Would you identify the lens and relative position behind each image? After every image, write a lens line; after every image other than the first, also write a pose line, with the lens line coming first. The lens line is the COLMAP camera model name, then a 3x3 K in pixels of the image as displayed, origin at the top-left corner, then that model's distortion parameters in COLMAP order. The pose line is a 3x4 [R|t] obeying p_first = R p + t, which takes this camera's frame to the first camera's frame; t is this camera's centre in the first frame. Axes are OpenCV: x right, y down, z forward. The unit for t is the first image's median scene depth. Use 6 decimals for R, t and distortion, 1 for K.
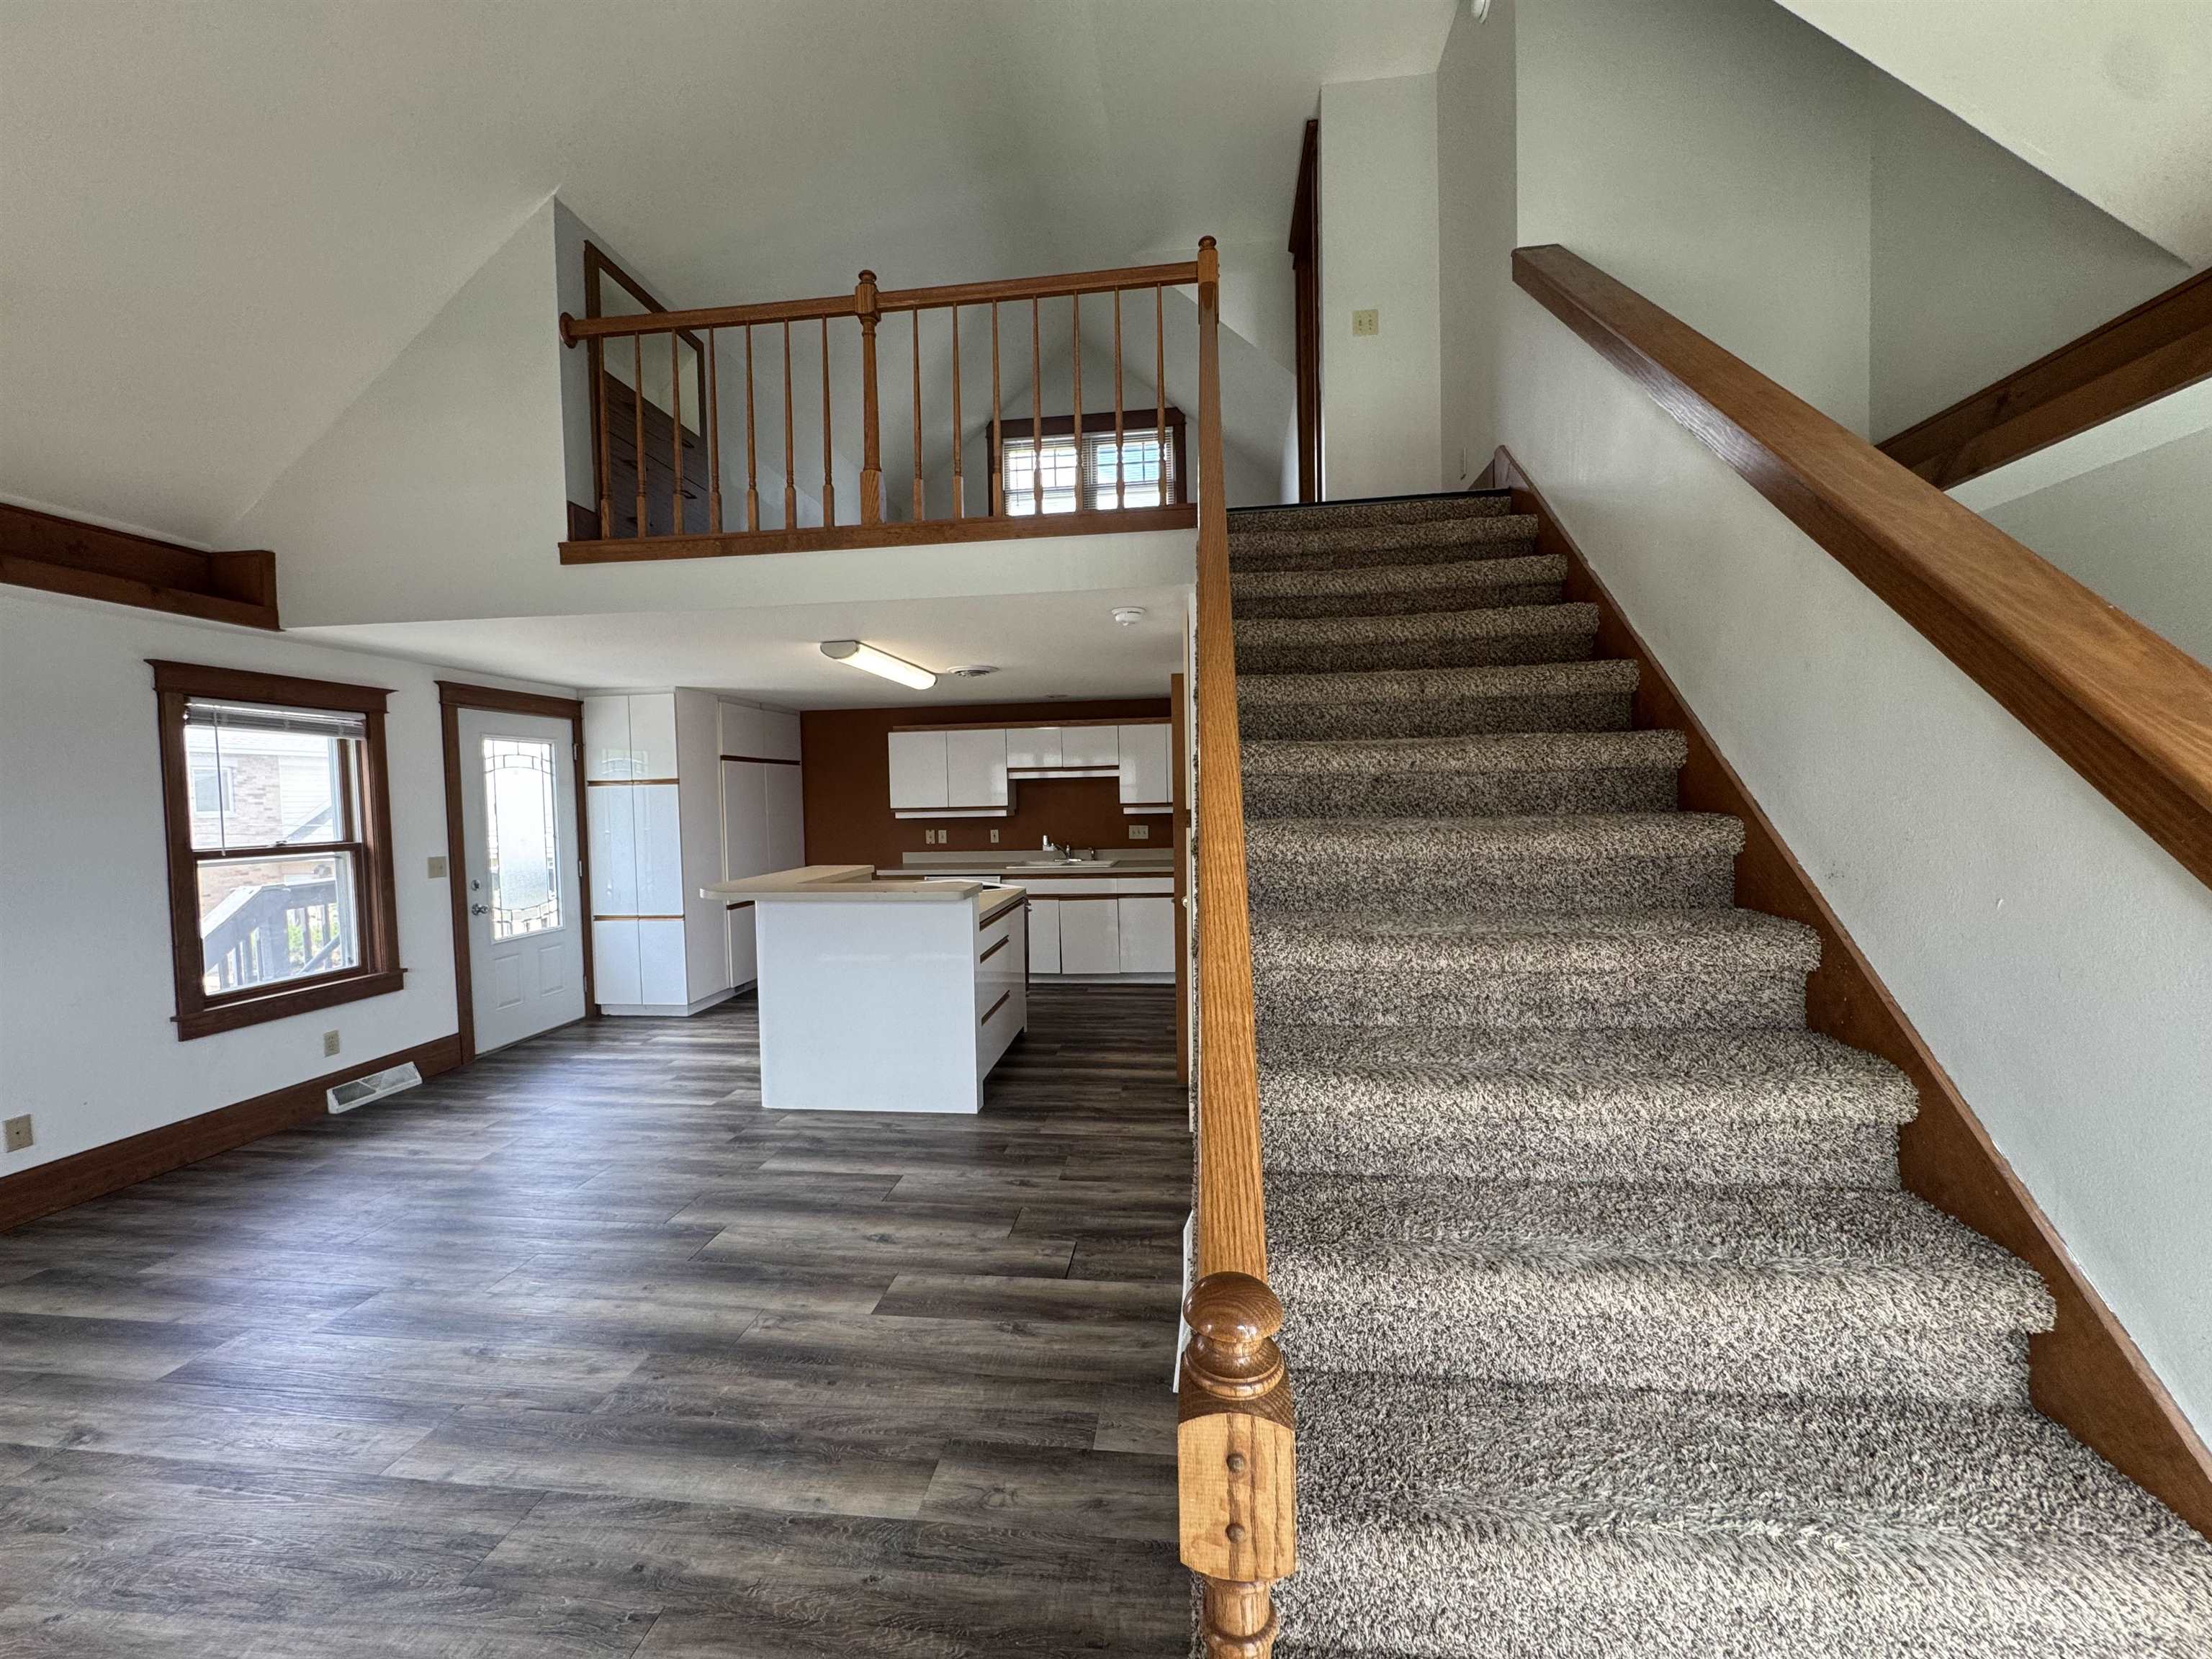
lens RADIAL K [[879.2, 0, 1104.0], [0, 879.2, 830.4], [0, 0, 1]] dist [-0.003427, 0.000295]
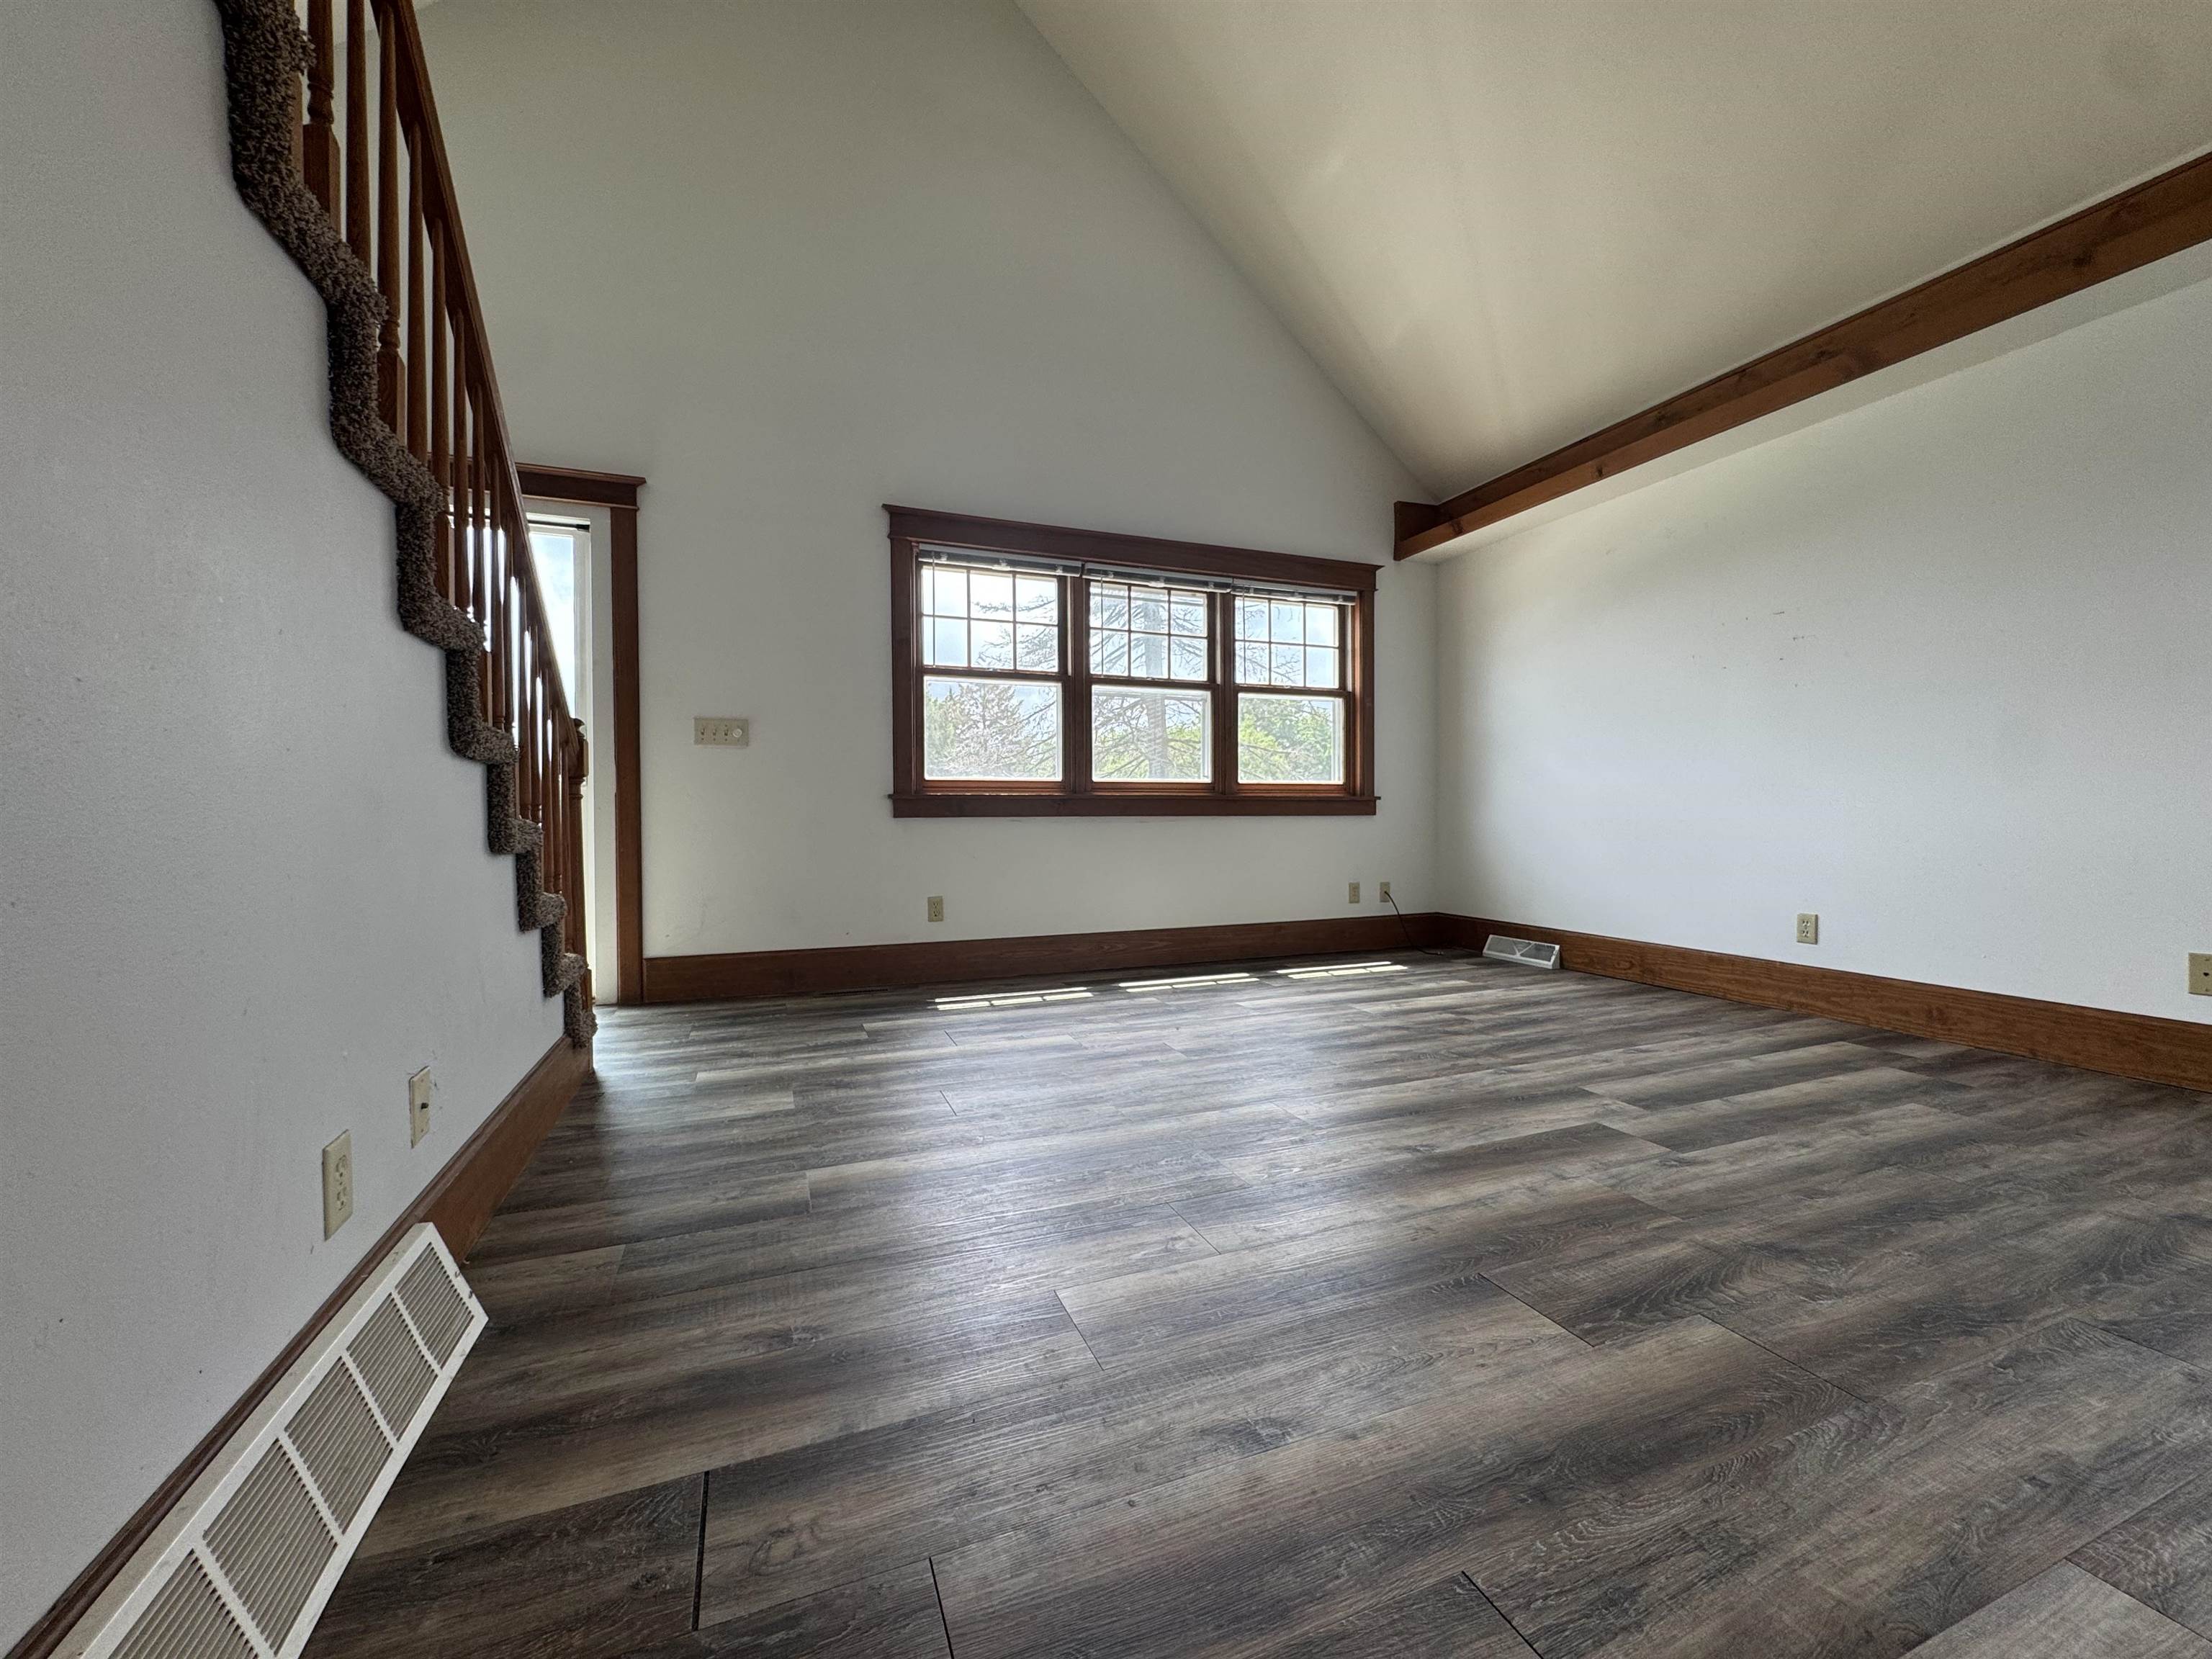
lens RADIAL K [[879.2, 0, 1105.0], [0, 879.2, 831.2], [0, 0, 1]] dist [-0.003427, 0.000295]
pose [[-0.880280, 0.037233, -0.472992, -0.018297], [0.007571, 0.997892, 0.064461, 0.141674], [0.474394, 0.053162, -0.878706, 1.059492]]
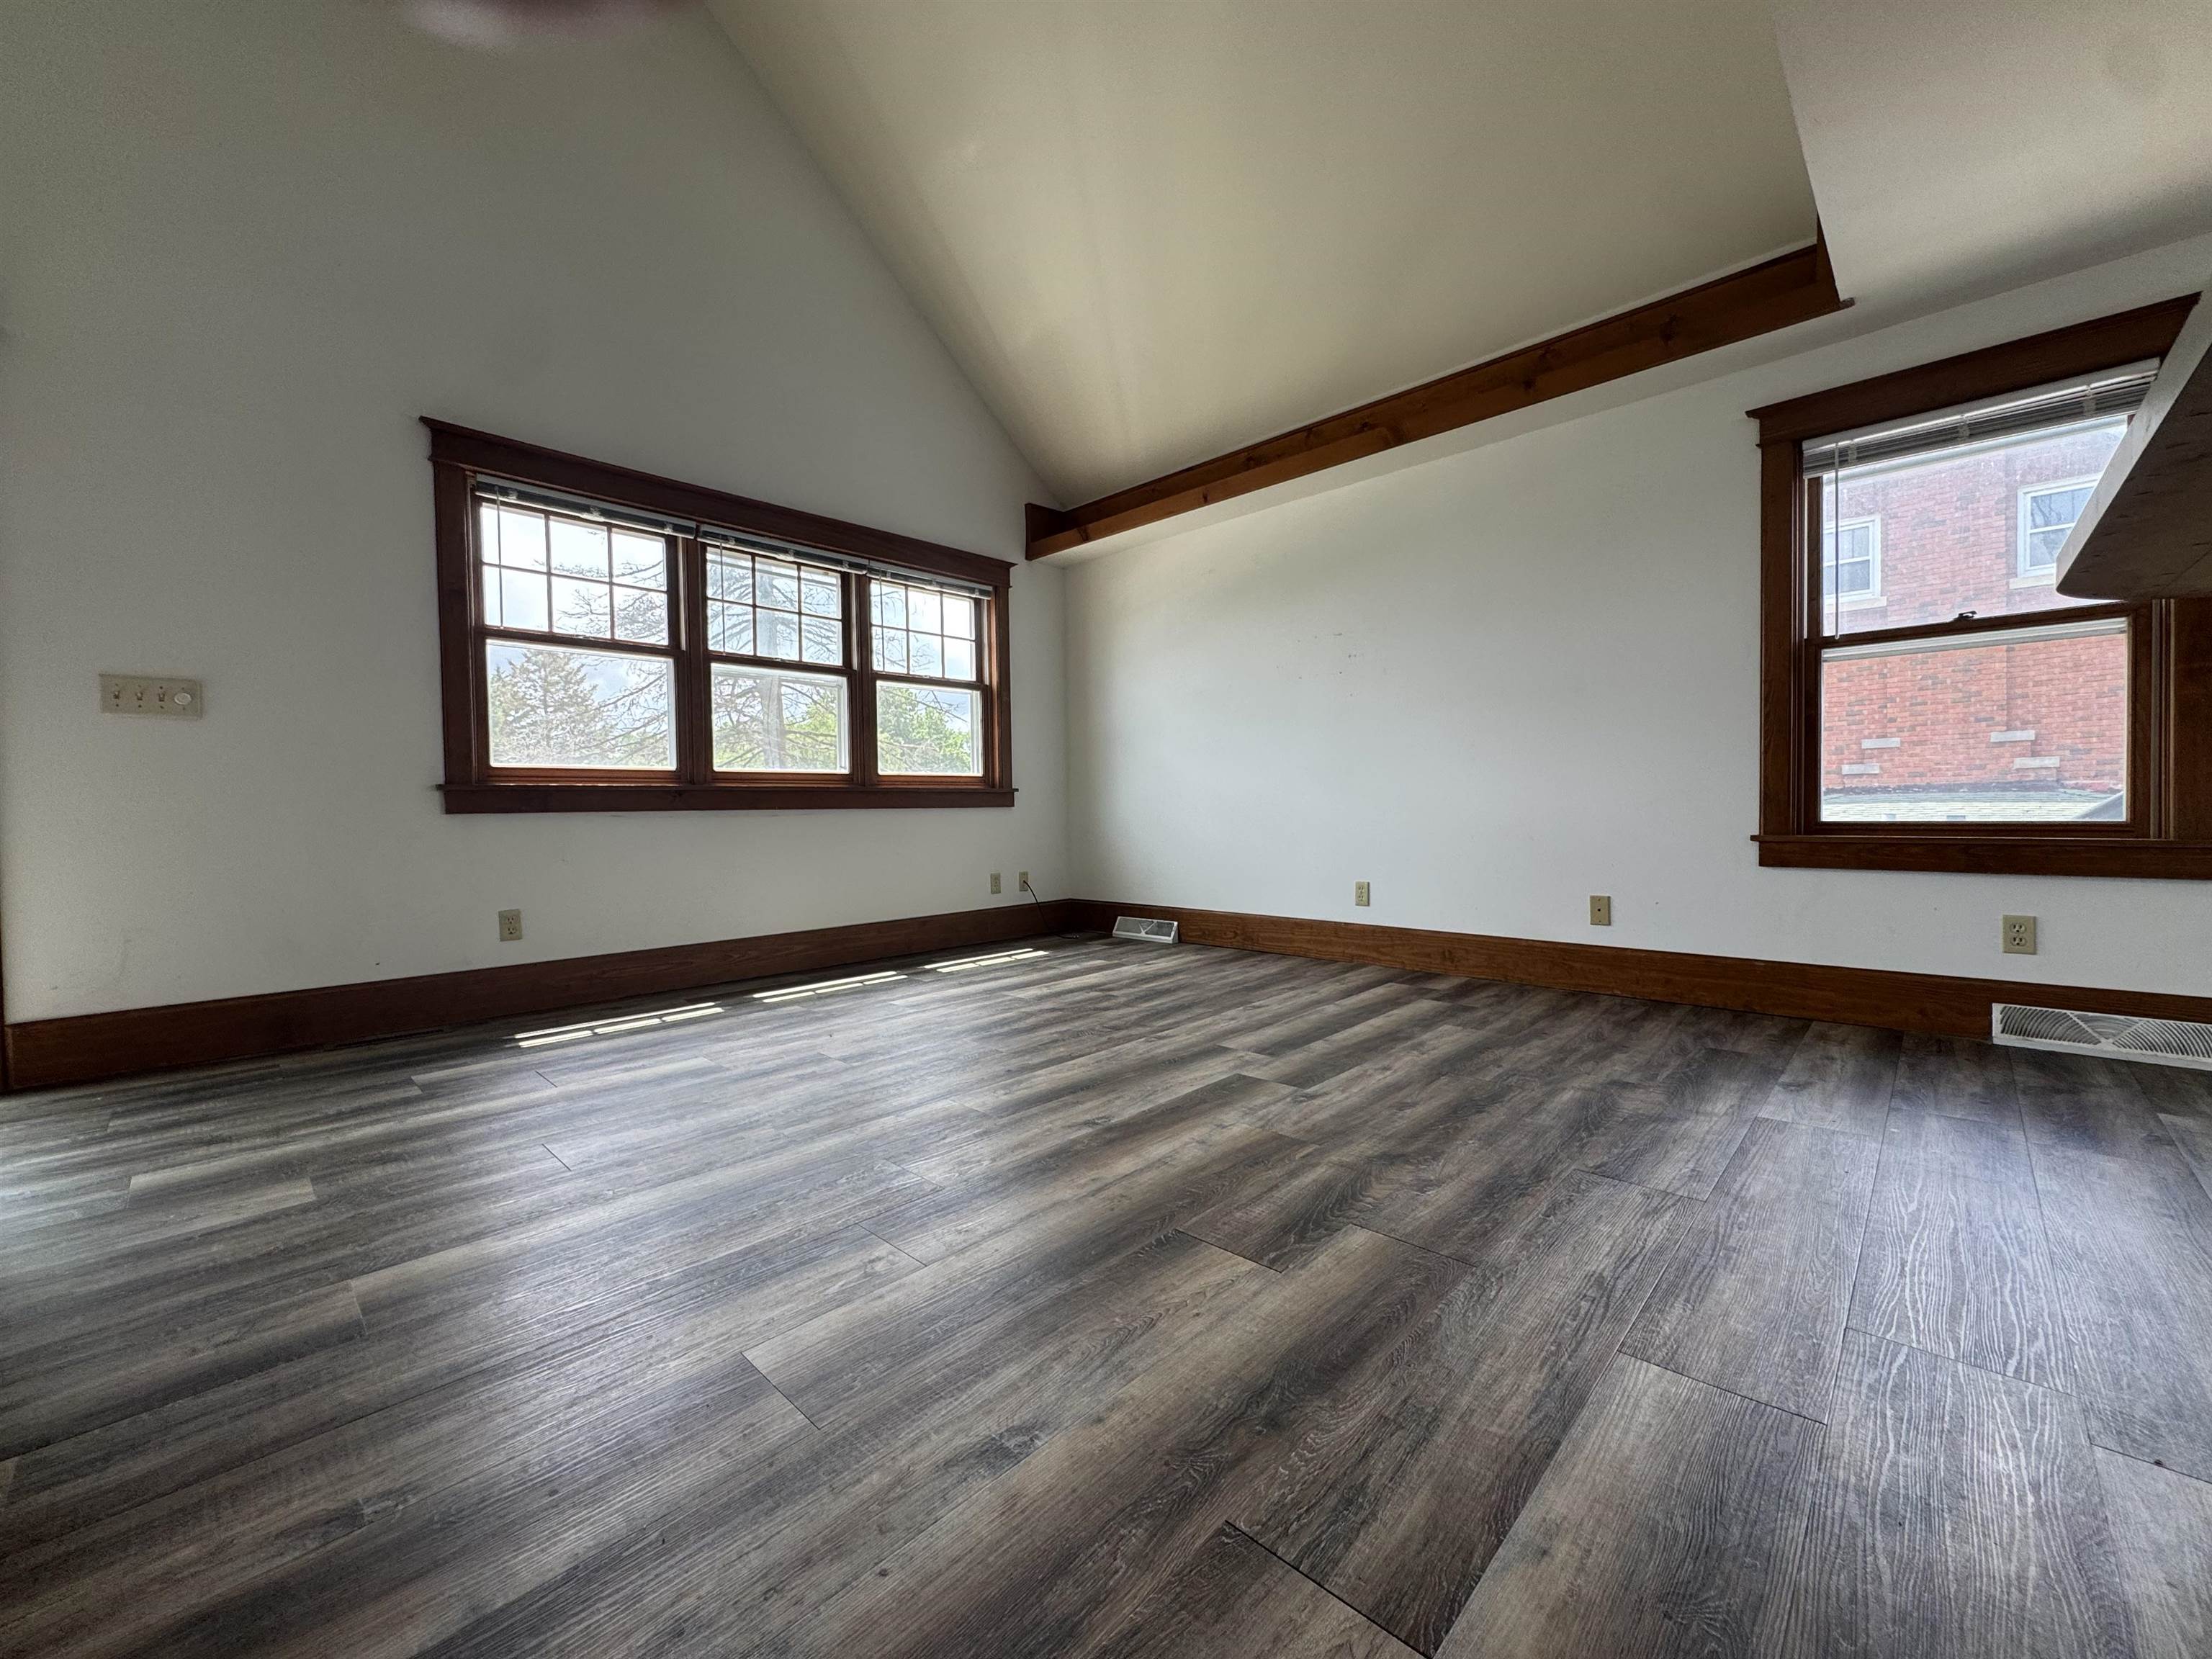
lens RADIAL K [[879.2, 0, 1103.5], [0, 879.2, 831.1], [0, 0, 1]] dist [-0.003427, 0.000295]
pose [[-0.602781, 0.054298, -0.796057, -0.003804], [0.000091, 0.997687, 0.067982, 0.151660], [0.797907, 0.040906, -0.601392, 1.014959]]
